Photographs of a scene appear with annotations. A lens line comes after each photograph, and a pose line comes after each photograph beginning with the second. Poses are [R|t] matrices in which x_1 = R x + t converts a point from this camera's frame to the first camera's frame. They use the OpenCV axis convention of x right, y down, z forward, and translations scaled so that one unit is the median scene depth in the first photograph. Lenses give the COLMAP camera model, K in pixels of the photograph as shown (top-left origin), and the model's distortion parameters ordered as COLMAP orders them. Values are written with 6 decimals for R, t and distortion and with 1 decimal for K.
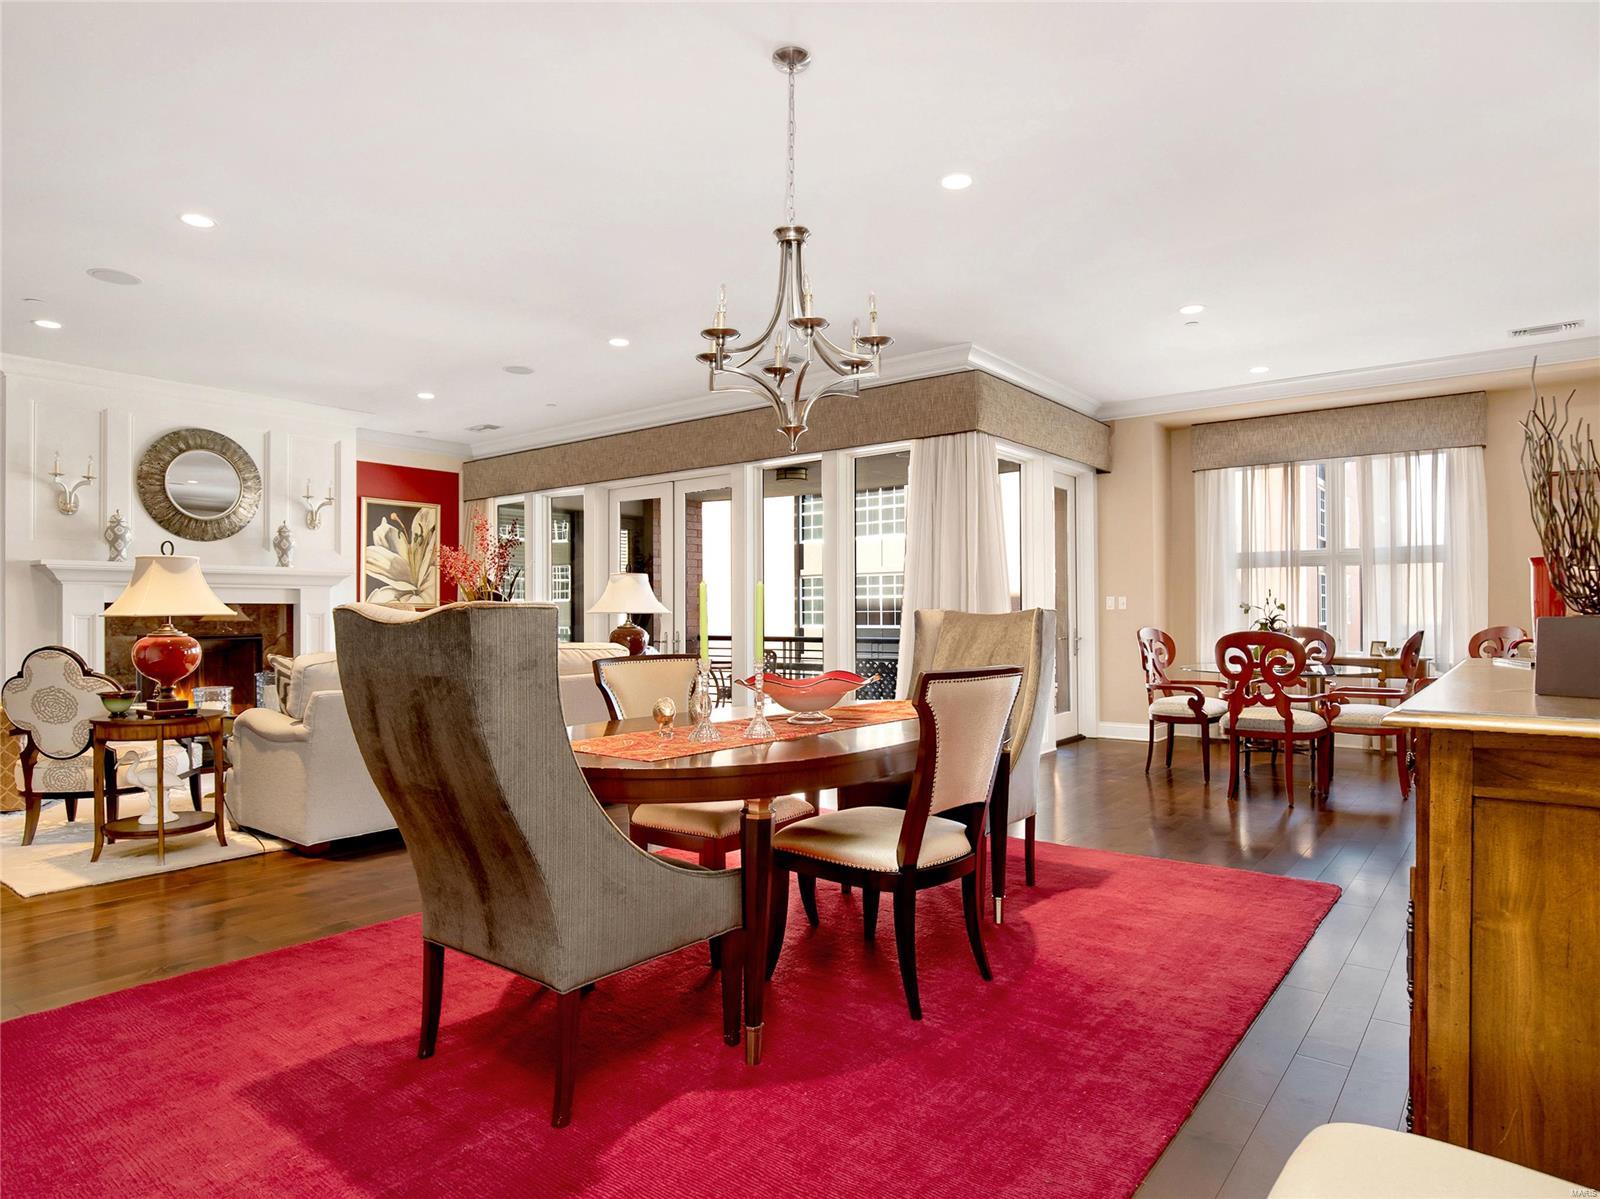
lens RADIAL K [[936.5, 0, 800.0], [0, 936.5, 599.5], [0, 0, 1]] dist [-0.030651, -0.001175]
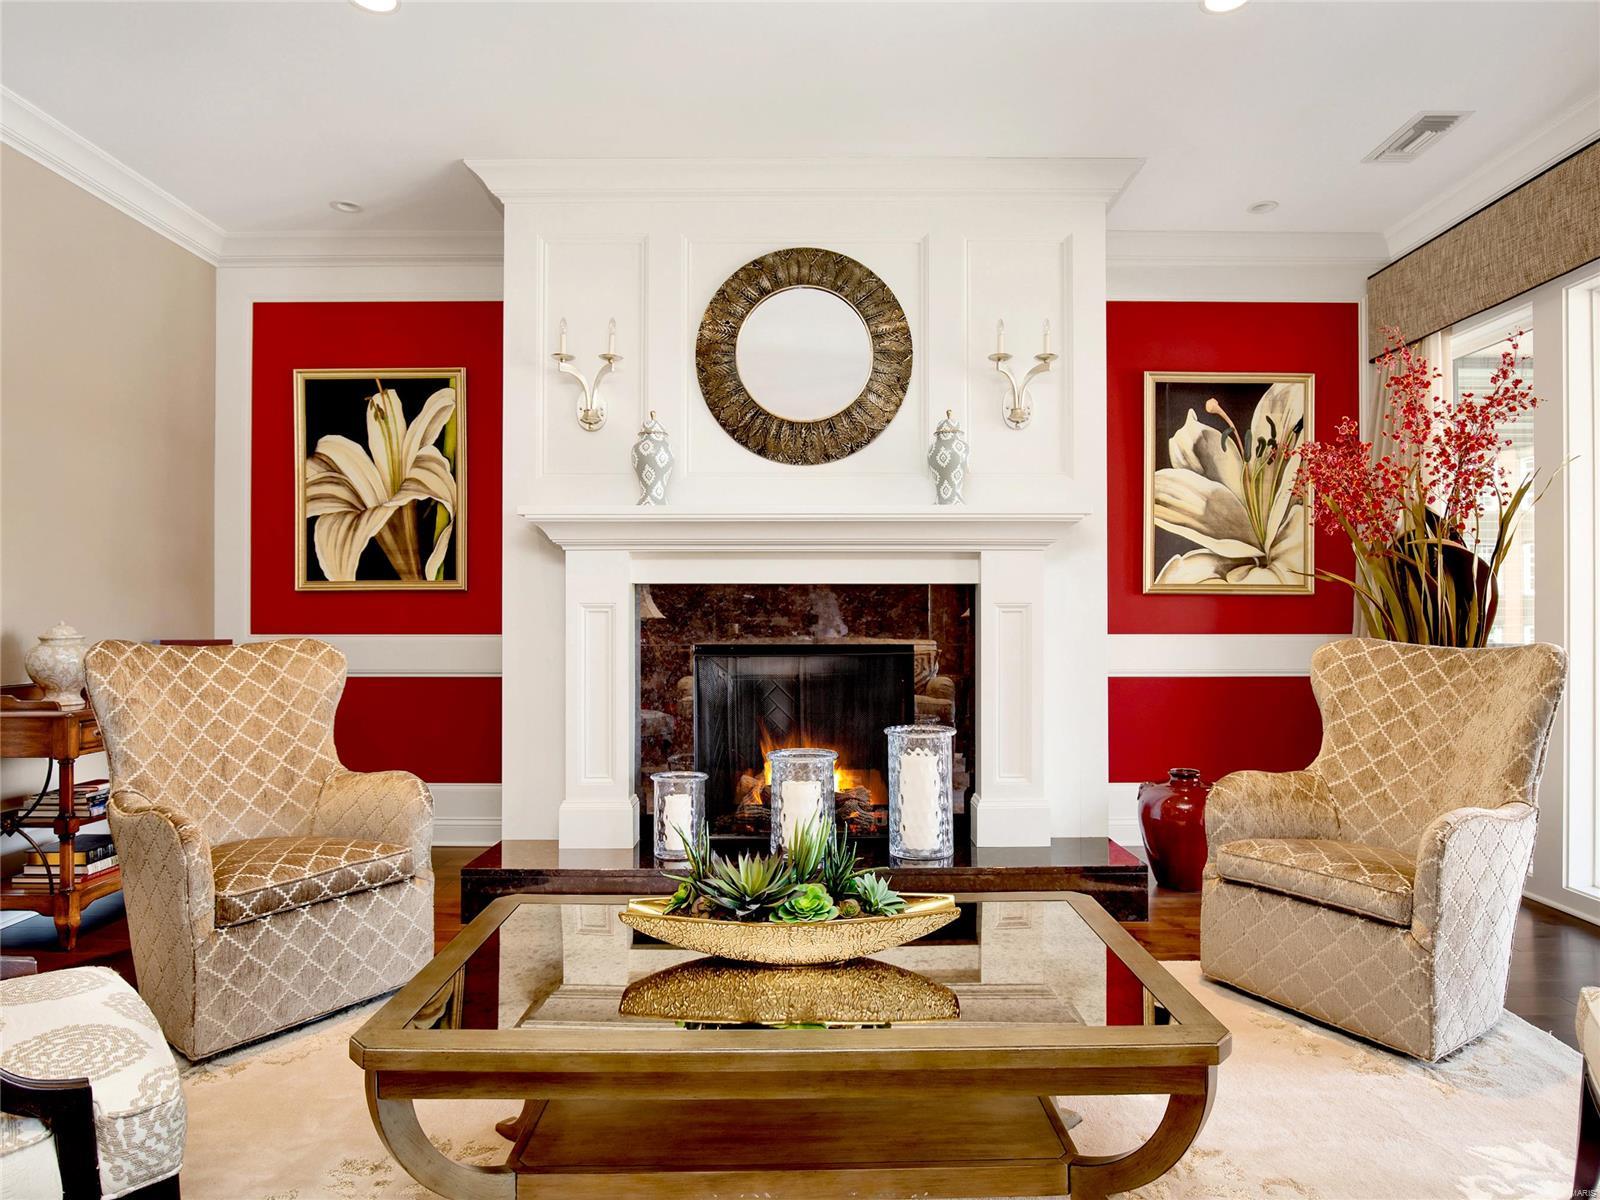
lens RADIAL K [[936.5, 0, 800.0], [0, 936.5, 600.0], [0, 0, 1]] dist [-0.030651, -0.001175]
pose [[0.611051, 0.001172, -0.791591, -0.198234], [0.006135, 0.999962, 0.006217, 0.008516], [0.791568, -0.008656, 0.611020, 0.575536]]
